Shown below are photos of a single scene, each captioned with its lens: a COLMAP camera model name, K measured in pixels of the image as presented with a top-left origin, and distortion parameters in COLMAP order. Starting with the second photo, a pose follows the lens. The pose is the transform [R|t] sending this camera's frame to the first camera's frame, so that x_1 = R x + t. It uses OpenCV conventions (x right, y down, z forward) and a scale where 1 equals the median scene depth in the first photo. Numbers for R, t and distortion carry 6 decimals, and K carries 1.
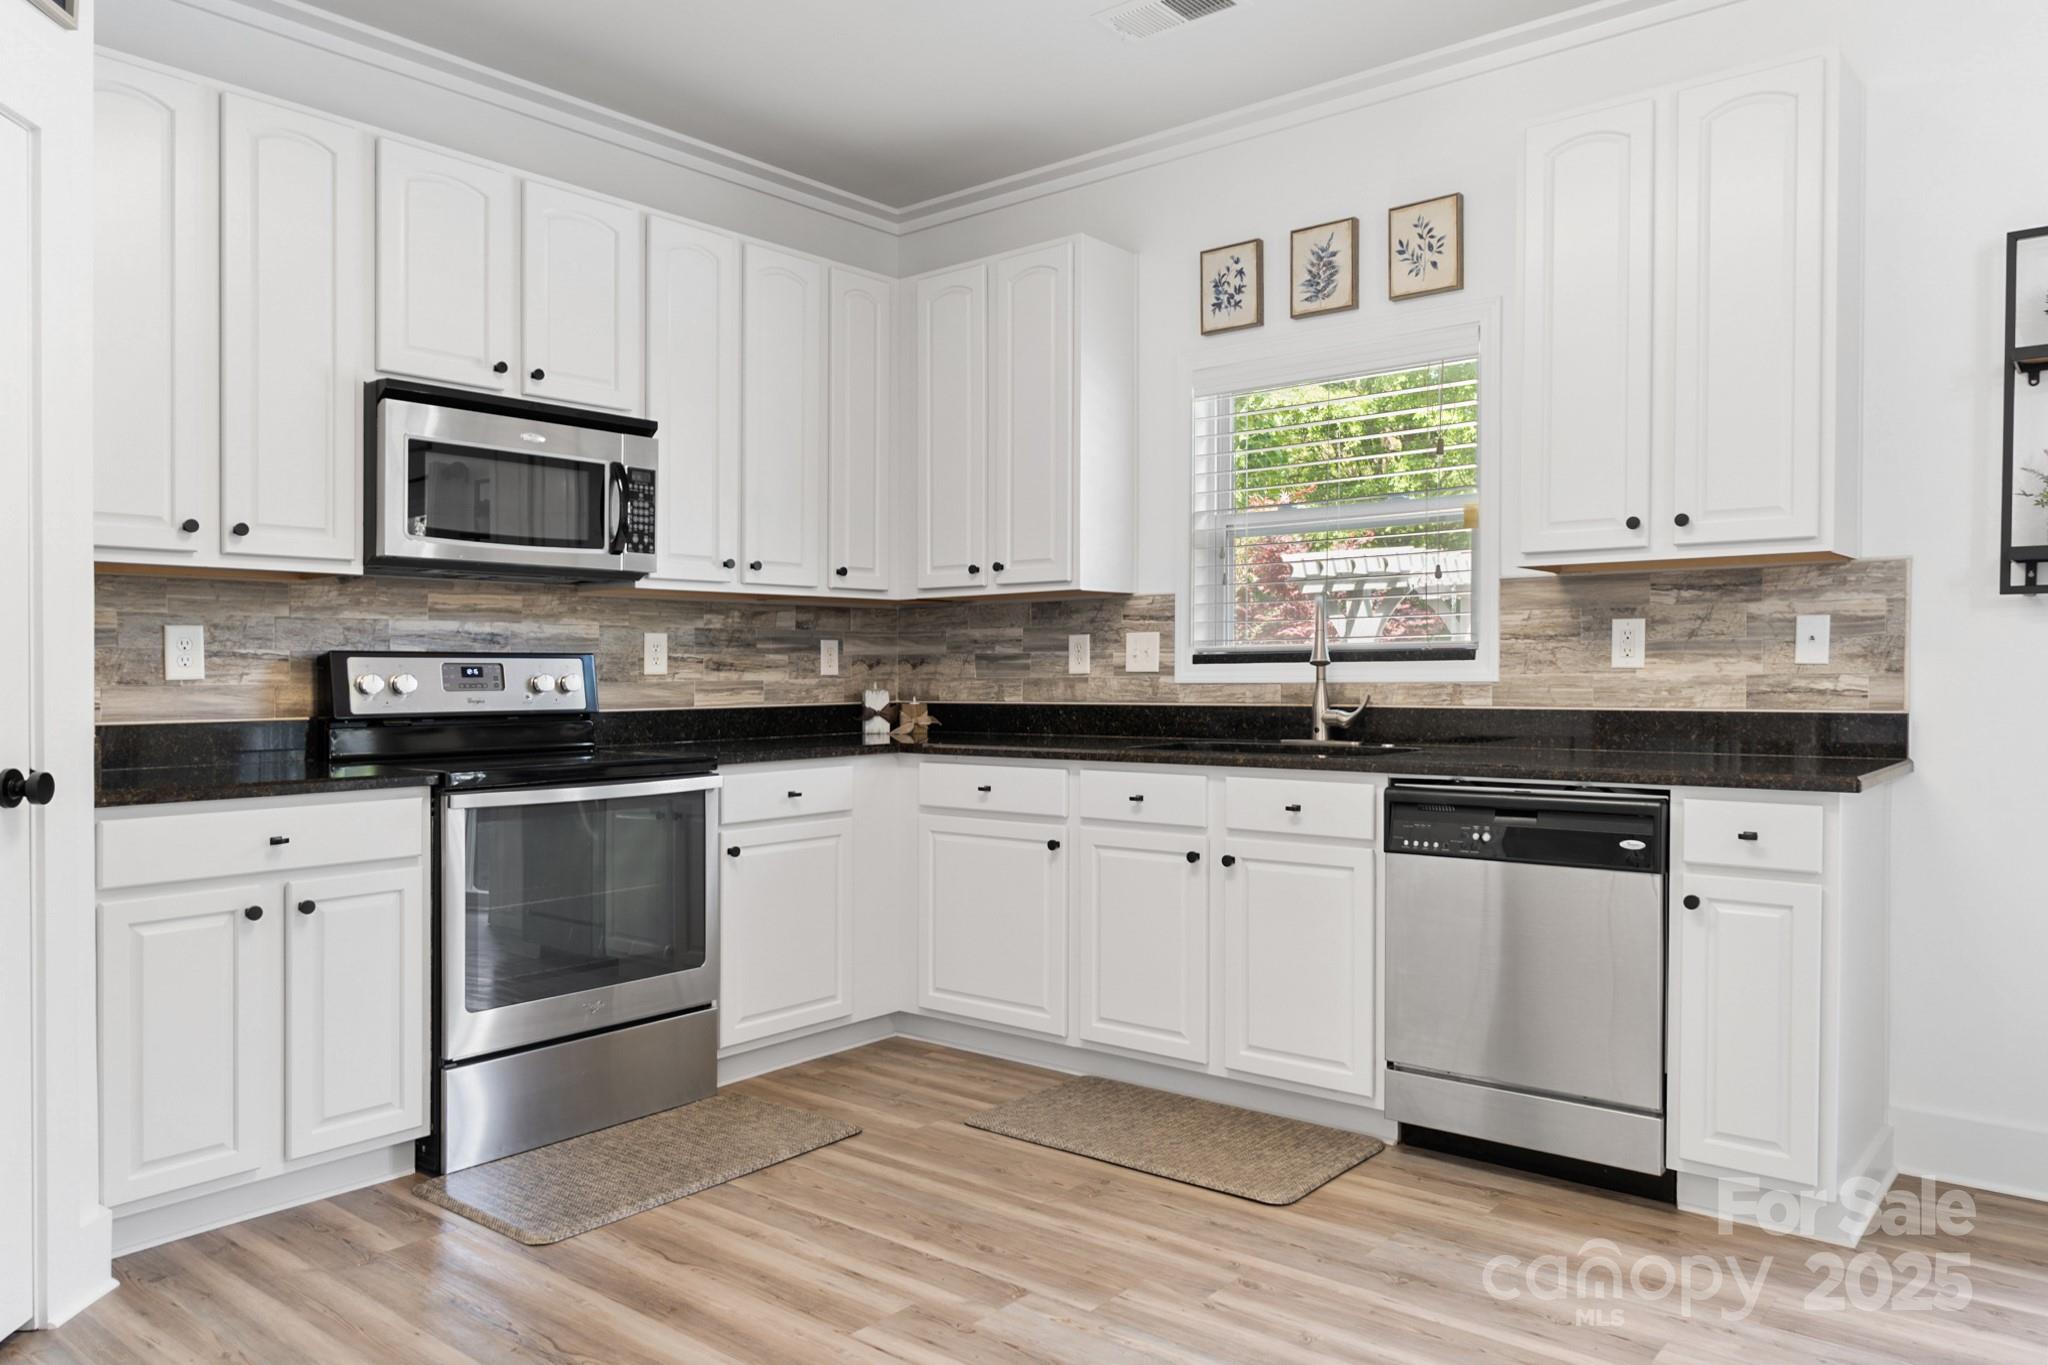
lens RADIAL K [[1415.4, 0, 1025.7], [0, 1415.4, 696.6], [0, 0, 1]] dist [-0.001712, 0.002038]
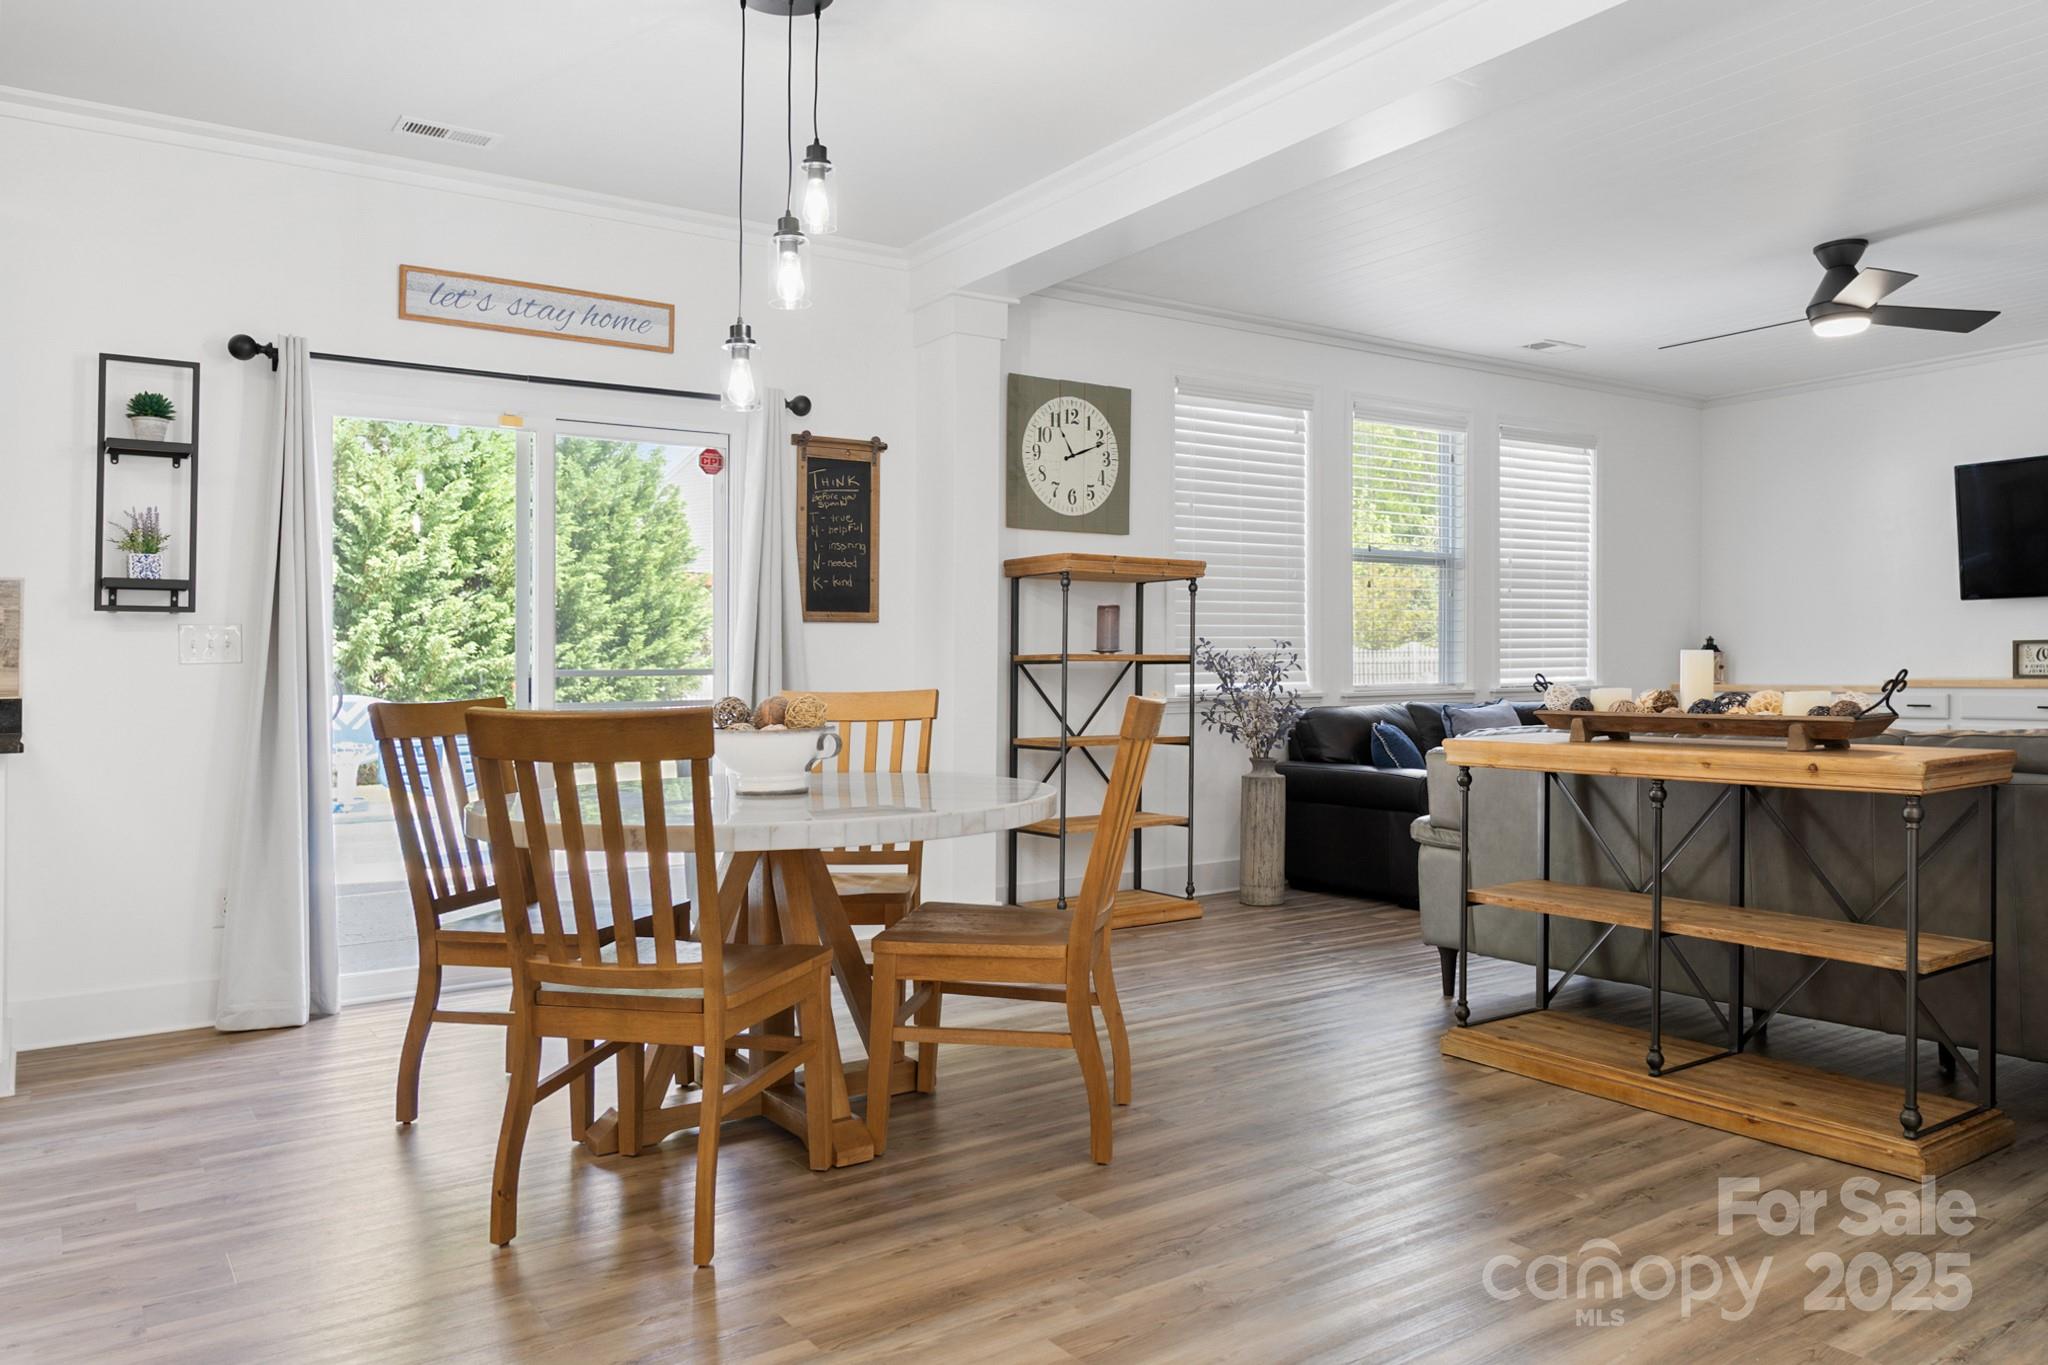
lens RADIAL K [[1415.4, 0, 1025.7], [0, 1415.4, 696.6], [0, 0, 1]] dist [-0.001712, 0.002038]
pose [[0.271585, -0.014970, 0.962298, -0.319041], [0.027775, 0.999584, 0.007711, 0.021413], [-0.962014, 0.024633, 0.271888, -0.204275]]
